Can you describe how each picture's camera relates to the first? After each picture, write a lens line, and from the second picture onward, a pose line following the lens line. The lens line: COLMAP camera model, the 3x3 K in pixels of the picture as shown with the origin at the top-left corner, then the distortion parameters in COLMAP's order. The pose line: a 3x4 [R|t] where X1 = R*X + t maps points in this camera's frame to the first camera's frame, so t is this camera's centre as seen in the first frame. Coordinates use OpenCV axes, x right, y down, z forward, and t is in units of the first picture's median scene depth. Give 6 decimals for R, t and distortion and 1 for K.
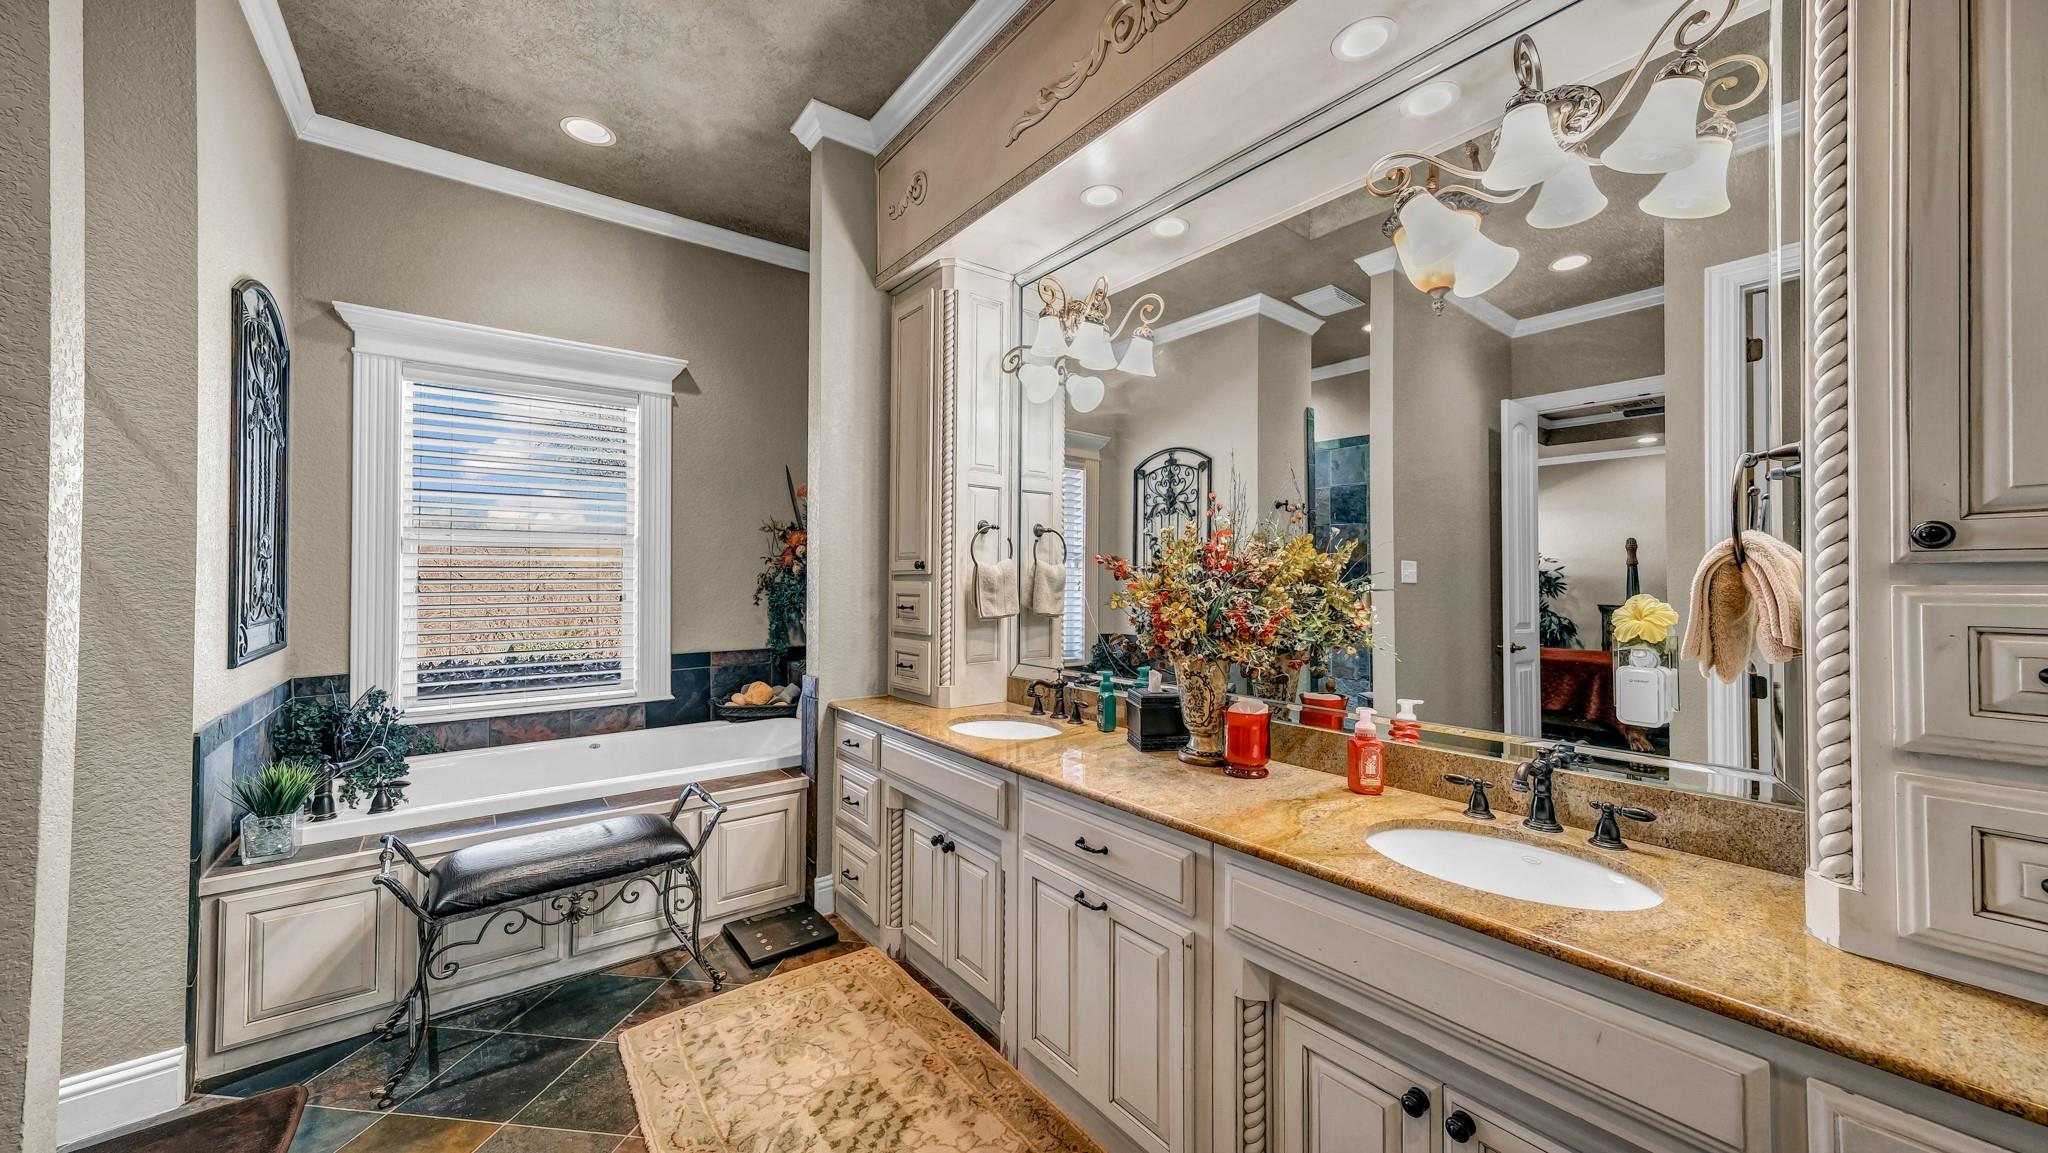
lens RADIAL K [[730.5, 0, 1023.1], [0, 730.5, 581.9], [0, 0, 1]] dist [-0.006391, 0.000053]
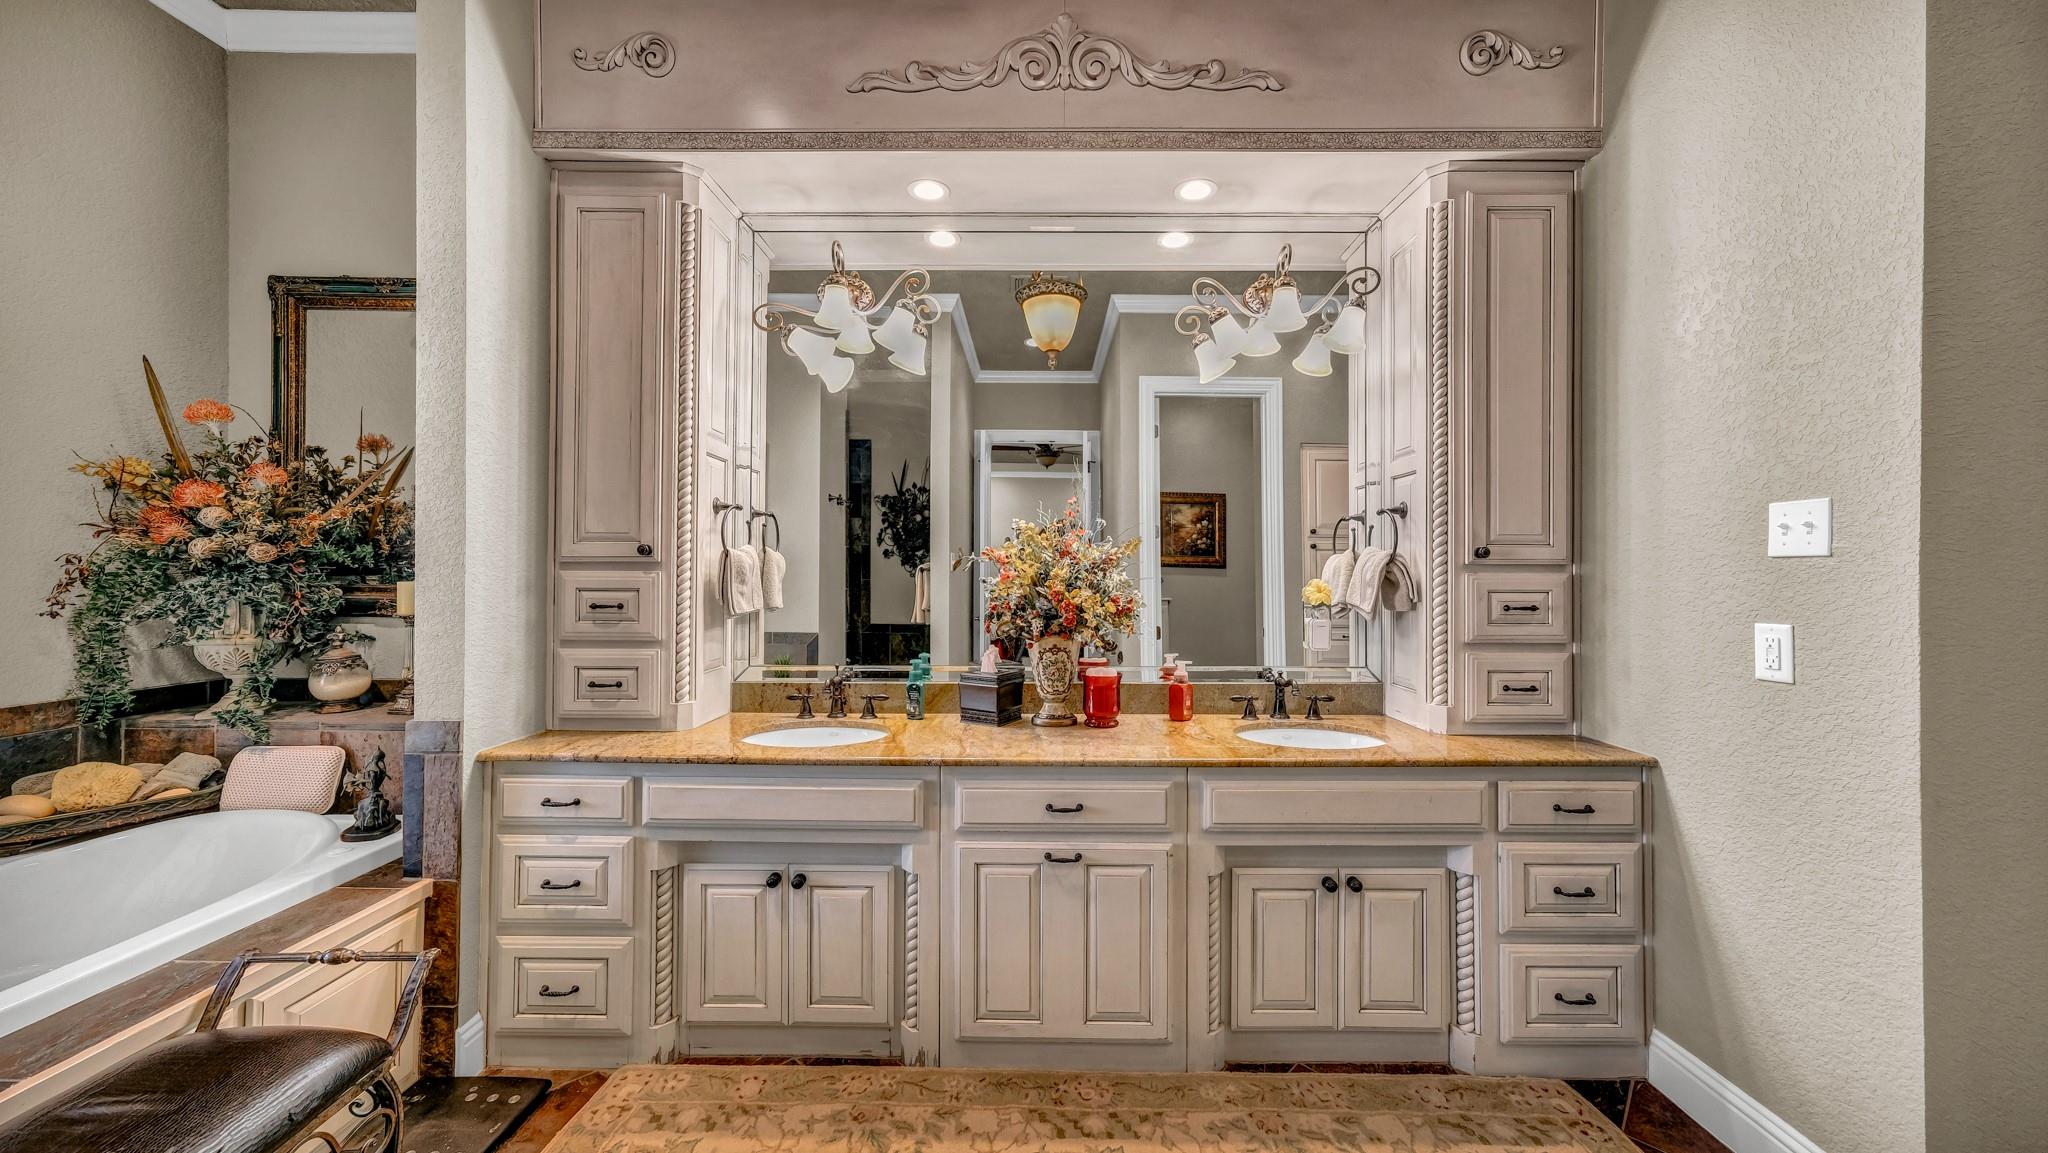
lens RADIAL K [[708.5, 0, 1024.0], [0, 708.5, 576.5], [0, 0, 1]] dist [-0.006940, 0.000050]
pose [[0.619092, -0.013852, 0.785196, -0.570486], [0.000078, 0.999846, 0.017577, -0.009786], [-0.785319, -0.010820, 0.618997, 0.273058]]
